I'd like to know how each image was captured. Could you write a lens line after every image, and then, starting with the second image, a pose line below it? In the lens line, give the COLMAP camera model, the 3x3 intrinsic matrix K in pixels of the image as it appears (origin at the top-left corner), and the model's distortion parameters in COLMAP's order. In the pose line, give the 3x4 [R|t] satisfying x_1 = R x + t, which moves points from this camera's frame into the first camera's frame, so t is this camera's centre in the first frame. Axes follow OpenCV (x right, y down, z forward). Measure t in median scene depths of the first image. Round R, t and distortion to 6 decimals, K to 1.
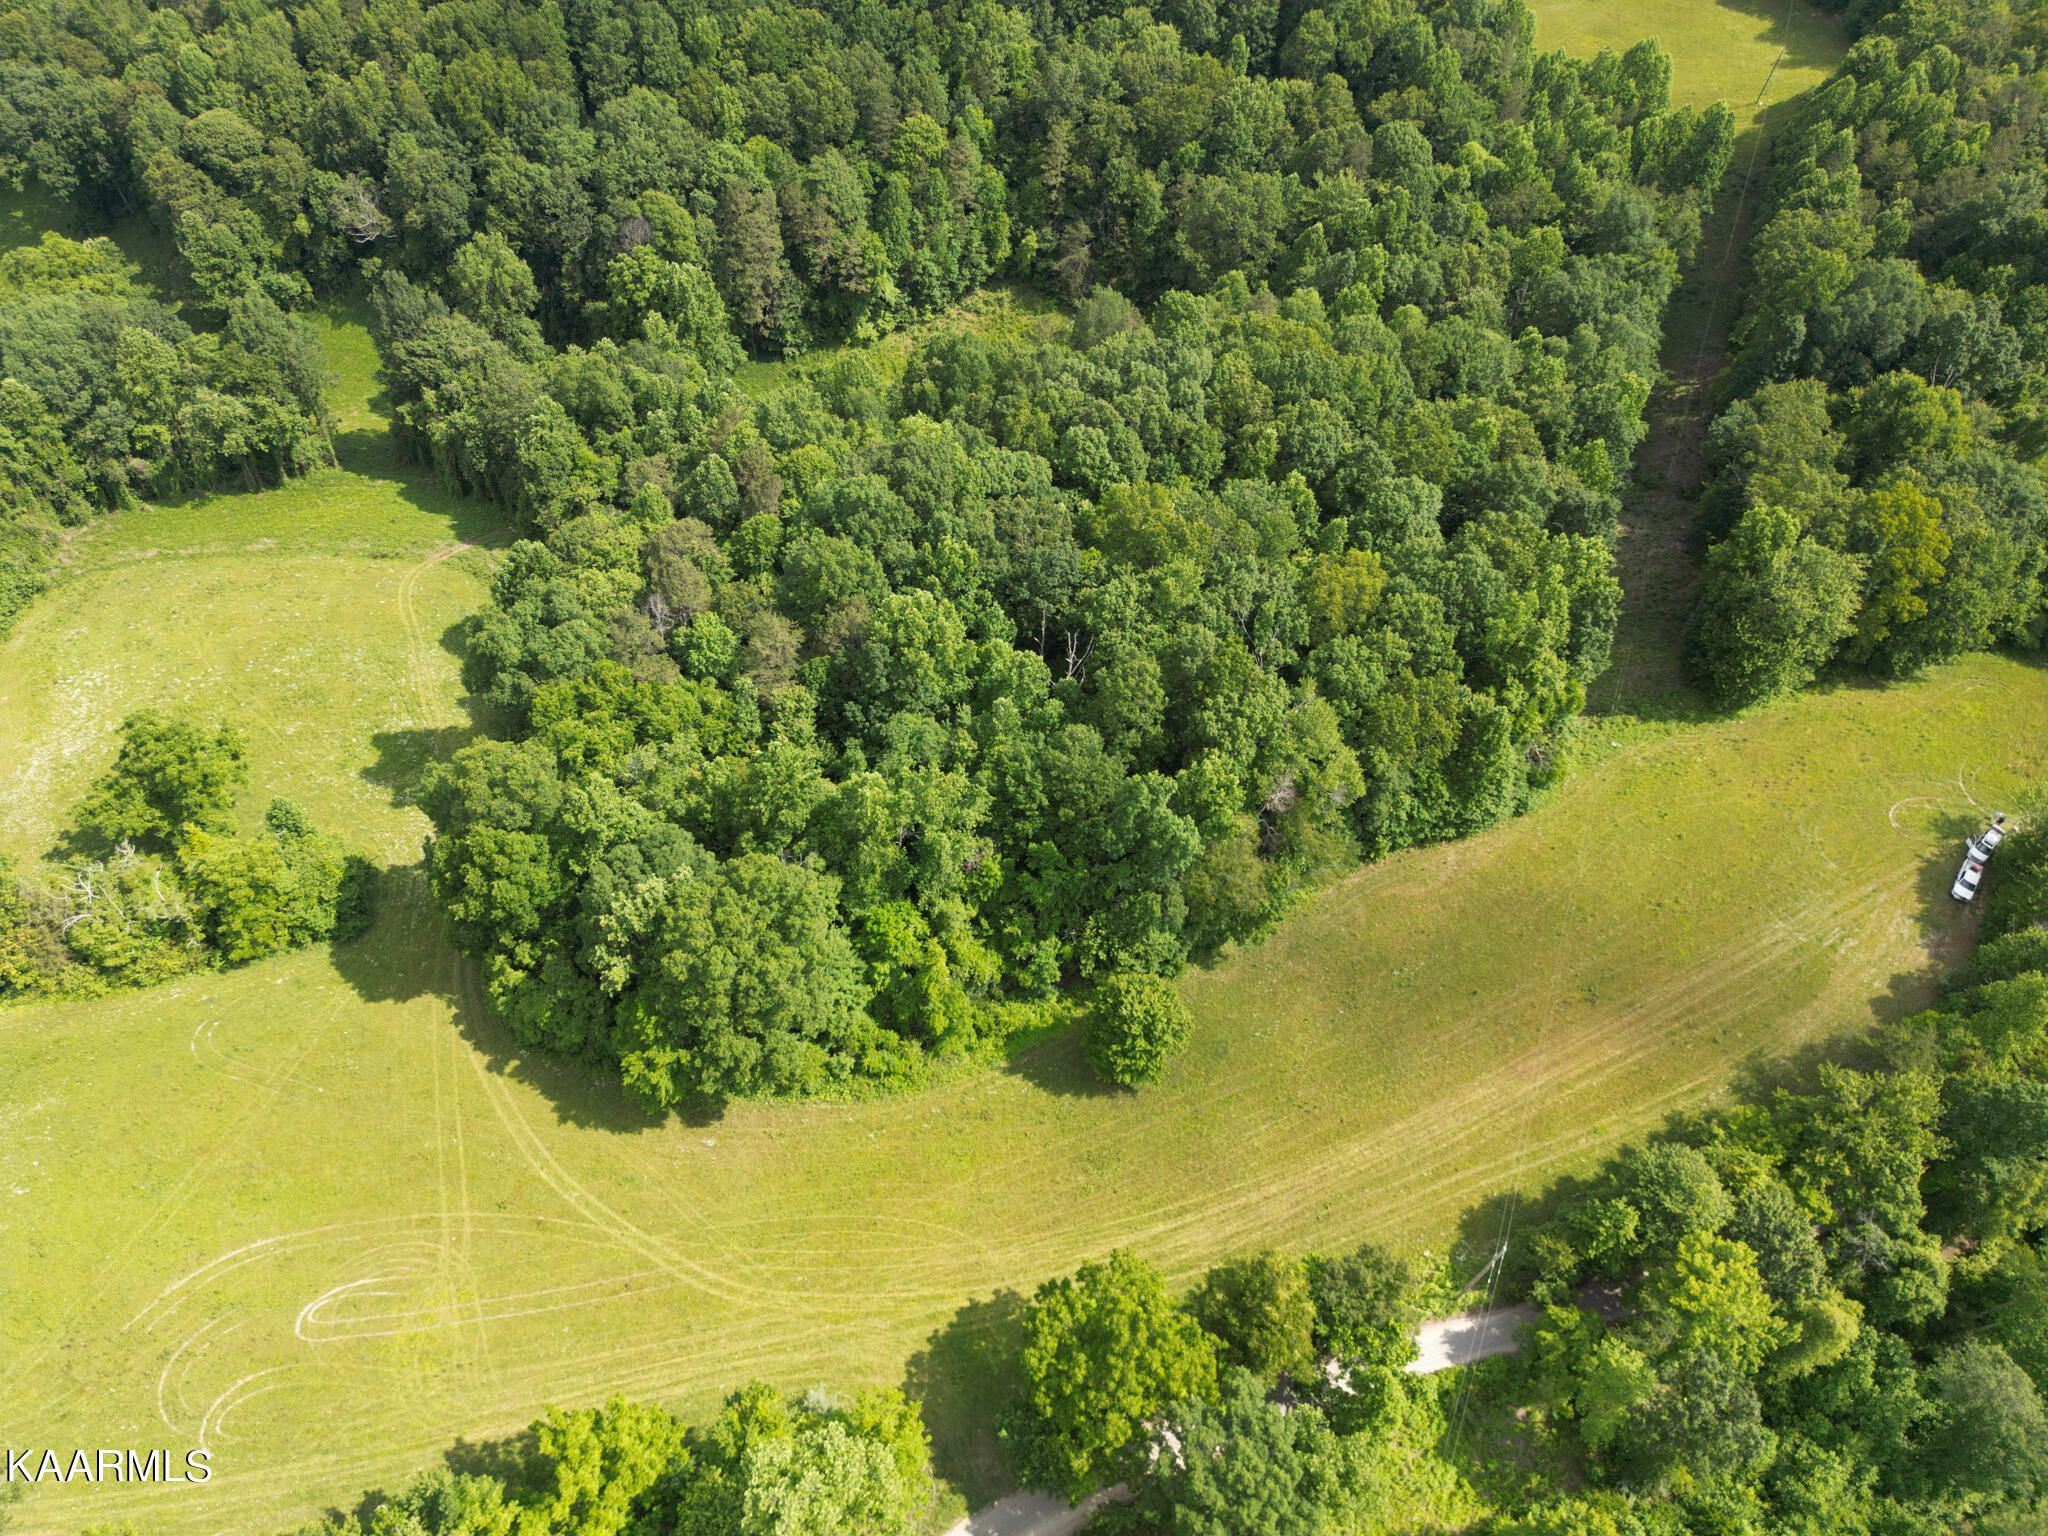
lens RADIAL K [[1438.5, 0, 1023.2], [0, 1438.5, 764.0], [0, 0, 1]] dist [0.067787, -0.061357]
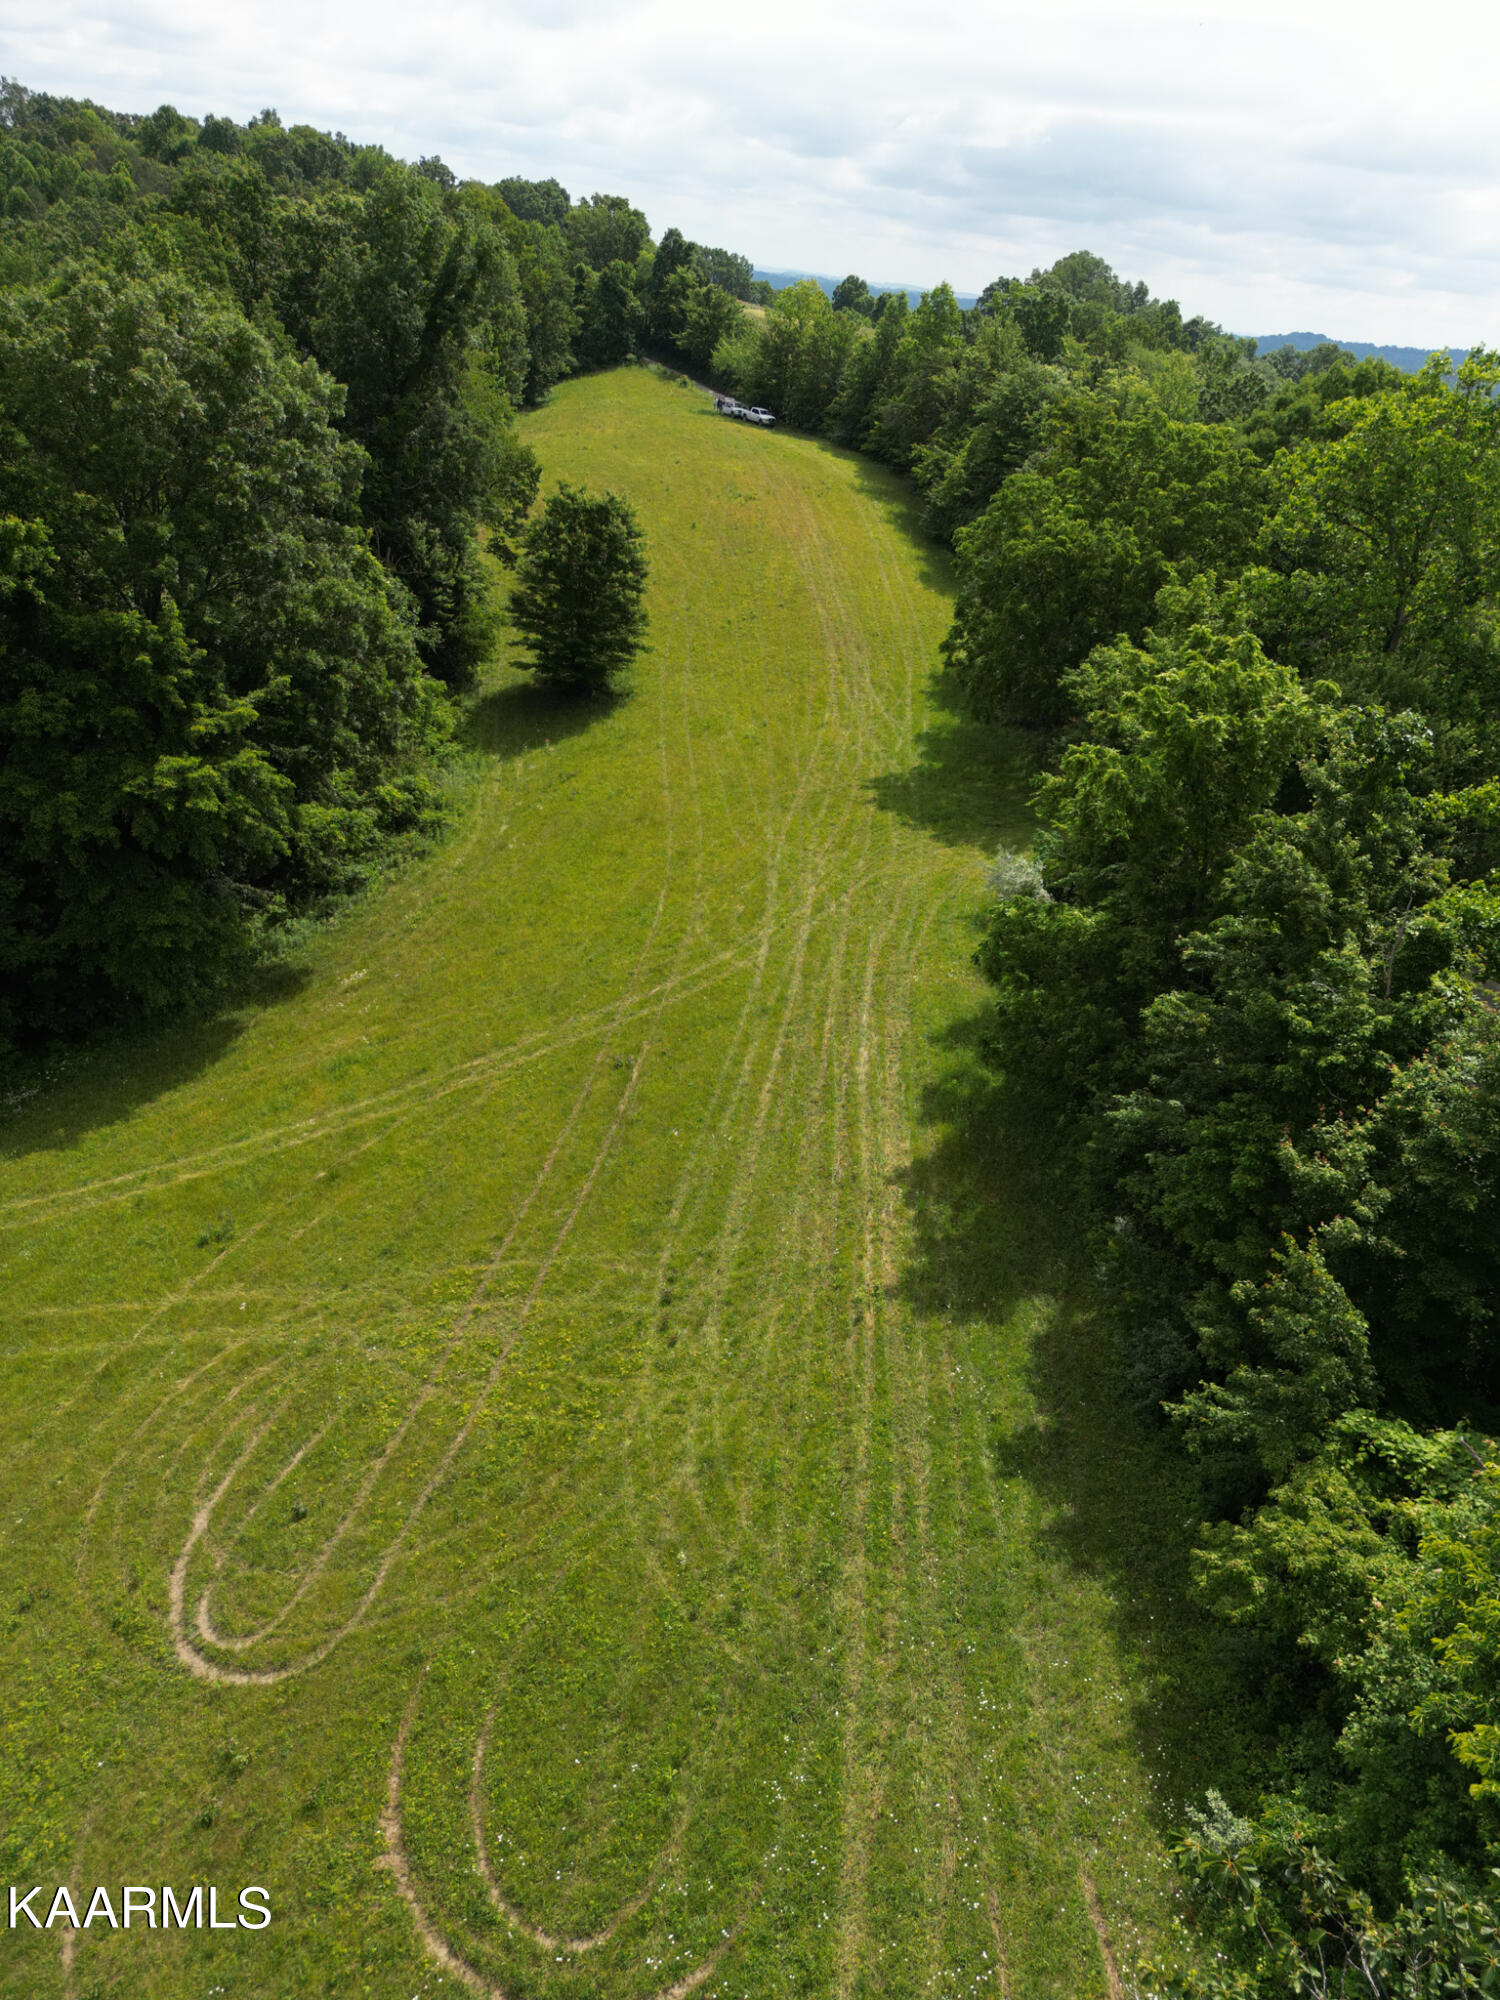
lens RADIAL K [[1404.8, 0, 753.4], [0, 1404.8, 987.1], [0, 0, 1]] dist [0.067787, -0.061357]
pose [[0.356694, -0.481077, 0.800833, -0.432139], [0.673051, 0.726826, 0.136840, 0.235040], [-0.647897, 0.490192, 0.583044, 0.544469]]
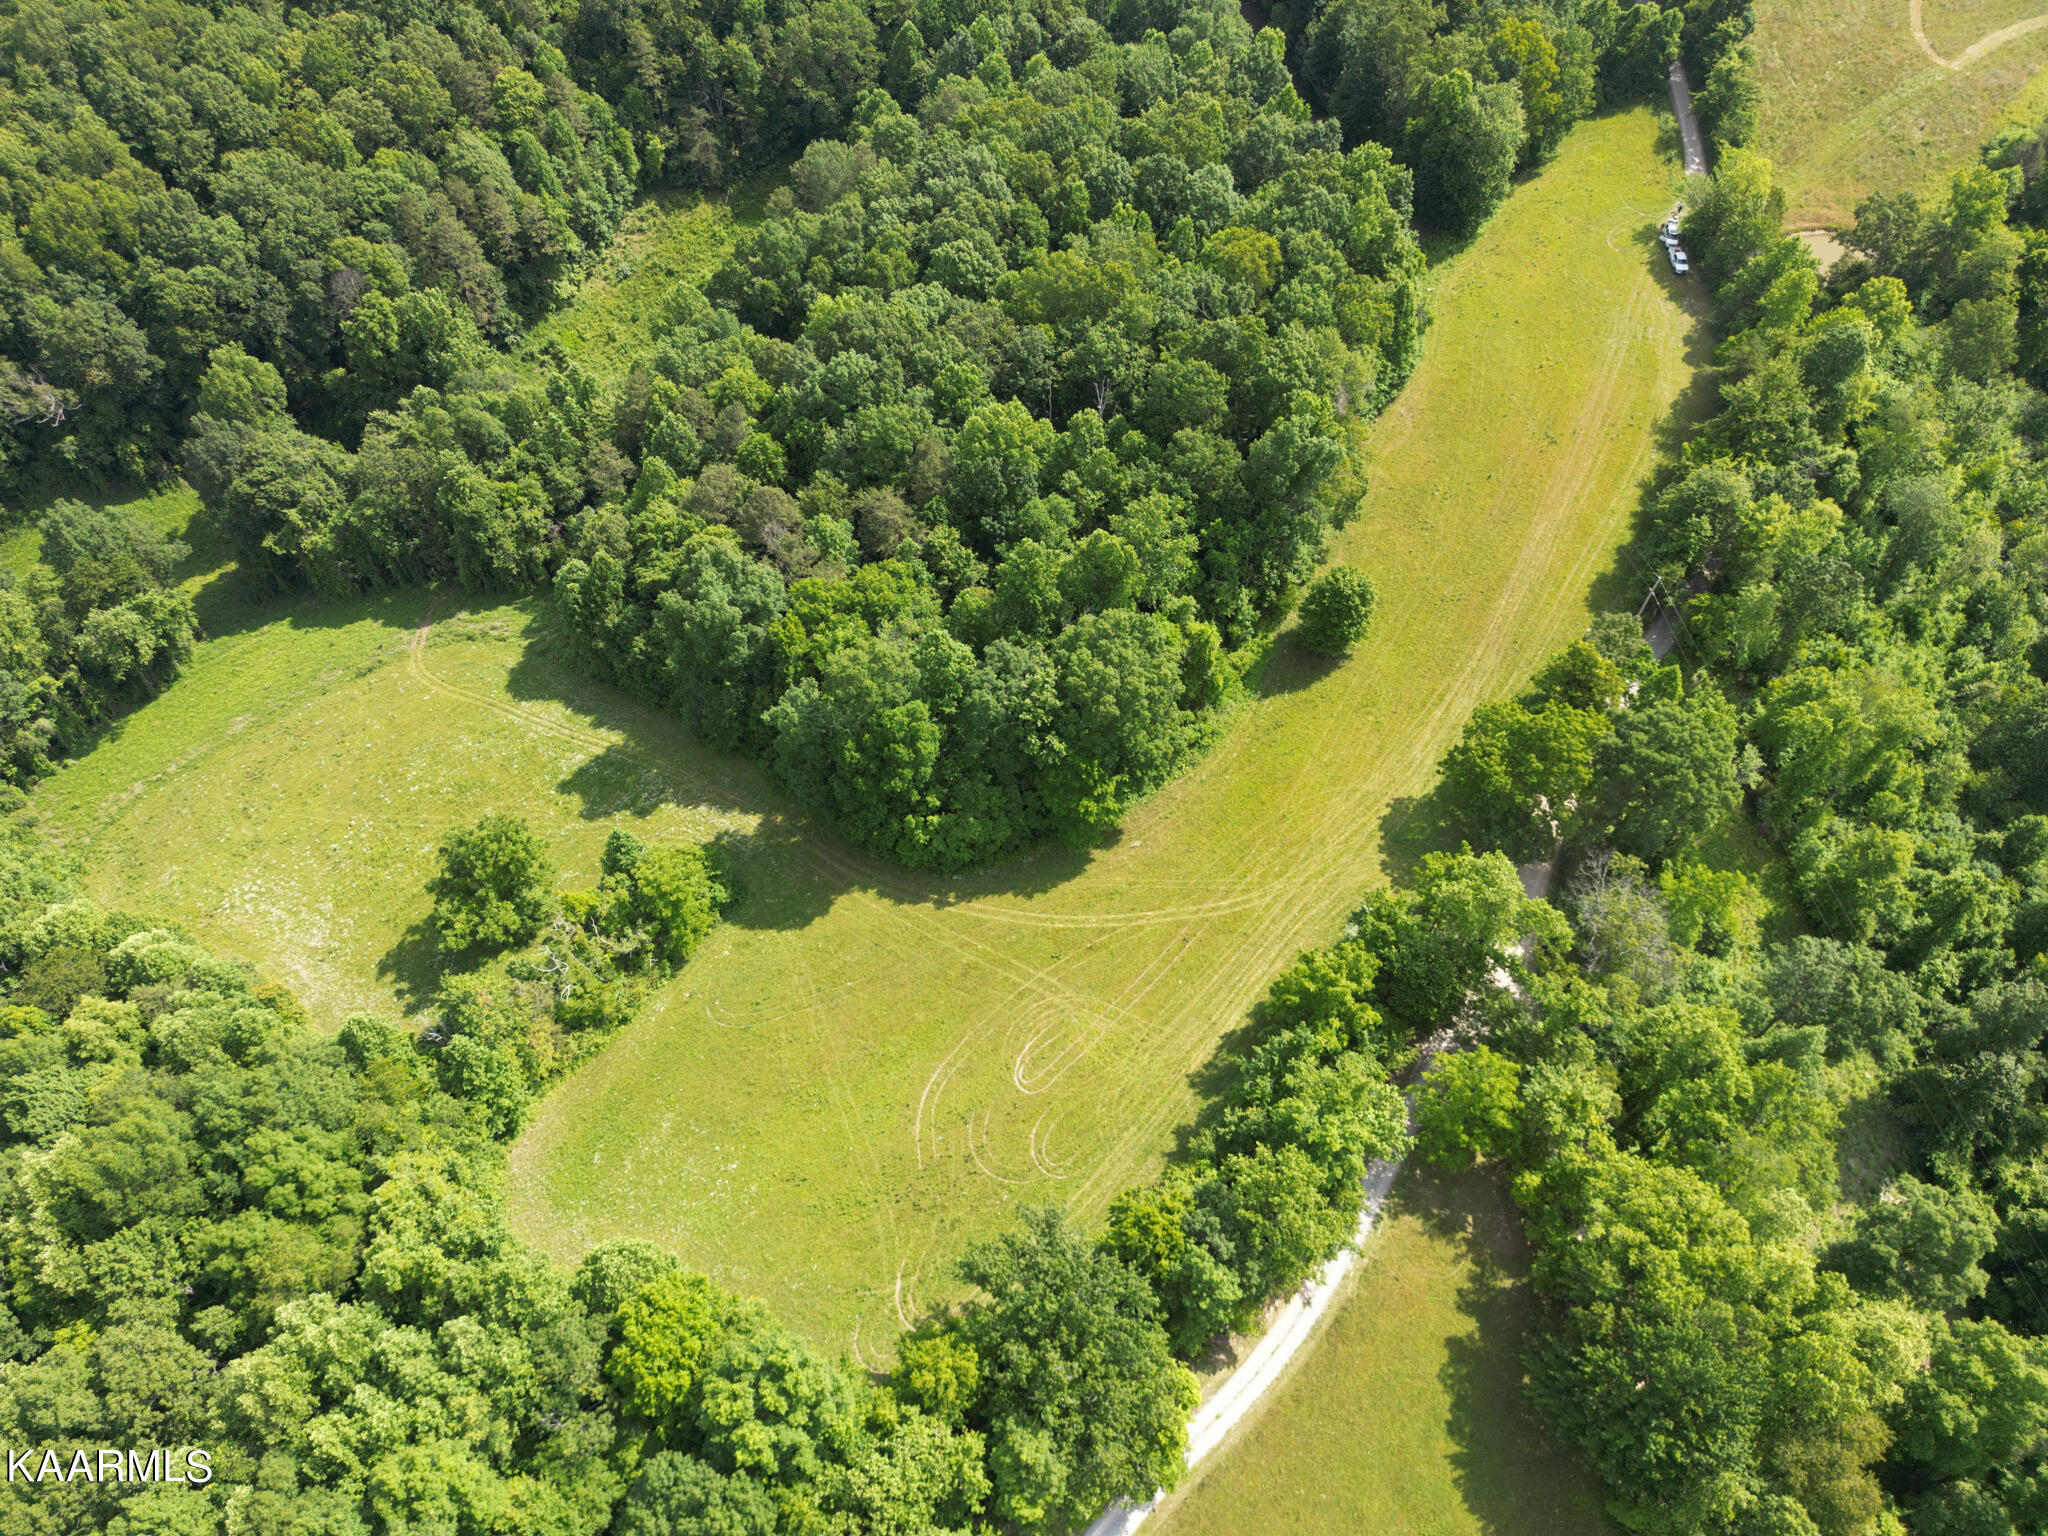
lens RADIAL K [[1438.5, 0, 1023.9], [0, 1438.5, 772.7], [0, 0, 1]] dist [0.067787, -0.061357]
pose [[0.807515, -0.517699, 0.282679, -0.510796], [0.485245, 0.855519, 0.180625, -0.057385], [-0.335347, -0.008688, 0.942055, -0.131971]]
